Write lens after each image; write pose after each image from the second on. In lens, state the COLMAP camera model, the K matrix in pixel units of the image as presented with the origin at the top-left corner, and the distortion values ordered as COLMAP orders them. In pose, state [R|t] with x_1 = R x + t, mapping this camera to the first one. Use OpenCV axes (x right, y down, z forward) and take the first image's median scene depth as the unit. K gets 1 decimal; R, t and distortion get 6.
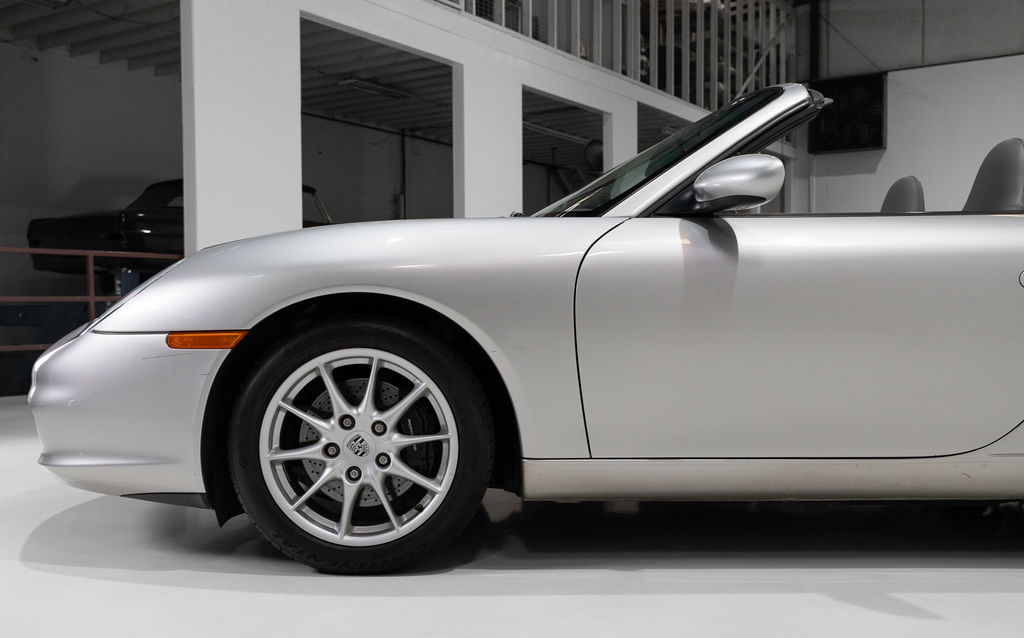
lens RADIAL K [[1007.7, 0, 514.8], [0, 1007.7, 362.4], [0, 0, 1]] dist [0.084966, -0.237826]
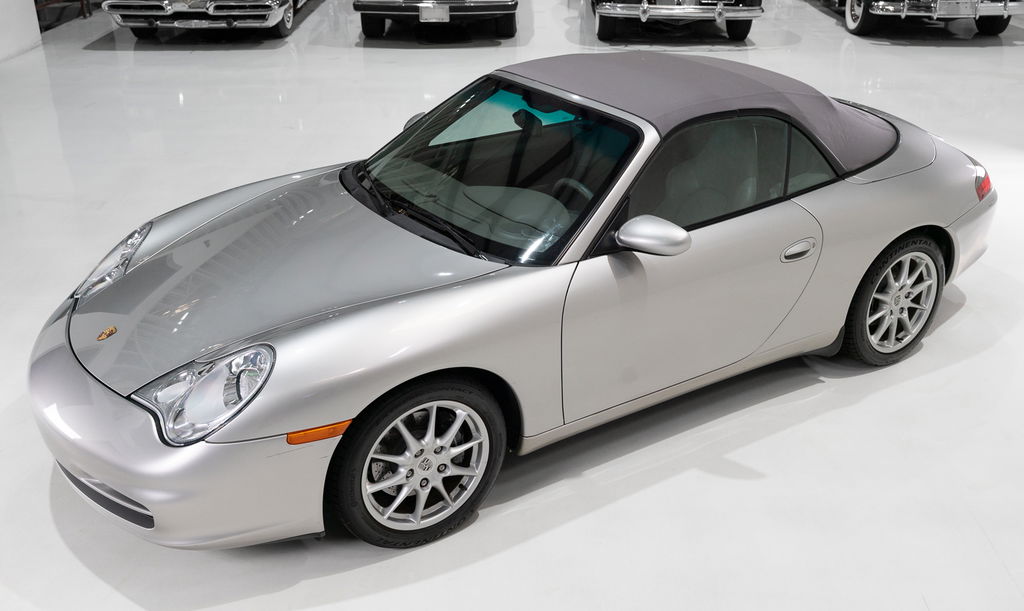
lens RADIAL K [[1019.5, 0, 512.0], [0, 1019.5, 305.5], [0, 0, 1]] dist [0.005027, 0.004303]
pose [[0.842019, -0.232795, 0.486631, -0.683709], [0.029254, 0.920469, 0.389718, -0.658310], [-0.538654, -0.313915, 0.781863, -0.086800]]
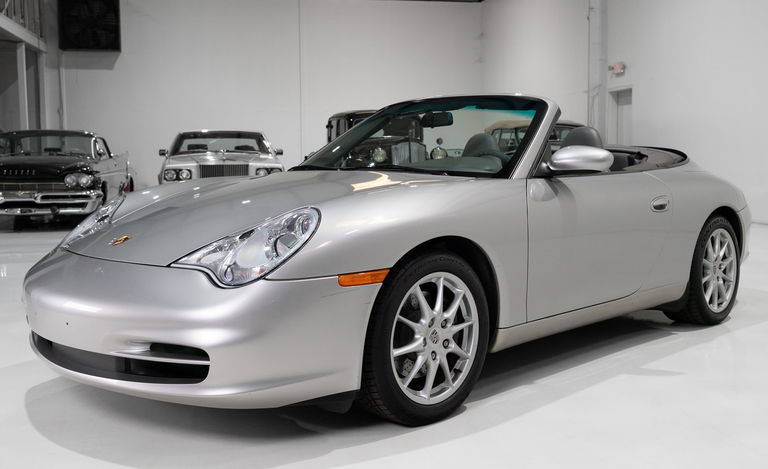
lens RADIAL K [[813.6, 0, 375.4], [0, 813.6, 233.2], [0, 0, 1]] dist [-0.007317, 0.014656]
pose [[0.711432, -0.065110, 0.699732, -1.052670], [0.040789, 0.997846, 0.051378, -0.136594], [-0.701570, -0.008010, 0.712555, 0.201887]]
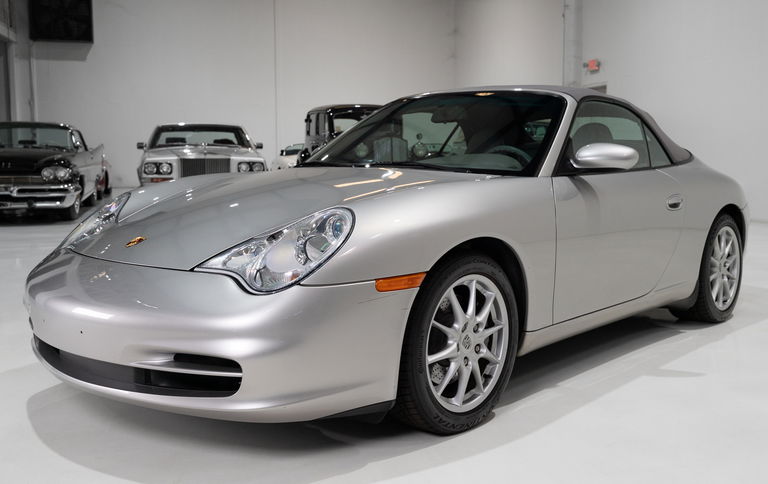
lens RADIAL K [[795.2, 0, 384.0], [0, 795.2, 242.0], [0, 0, 1]] dist [-0.001267, -0.001264]
pose [[0.672918, -0.079913, 0.735388, -1.057692], [0.037222, 0.996546, 0.074233, -0.148183], [-0.738780, -0.022580, 0.673568, 0.325992]]
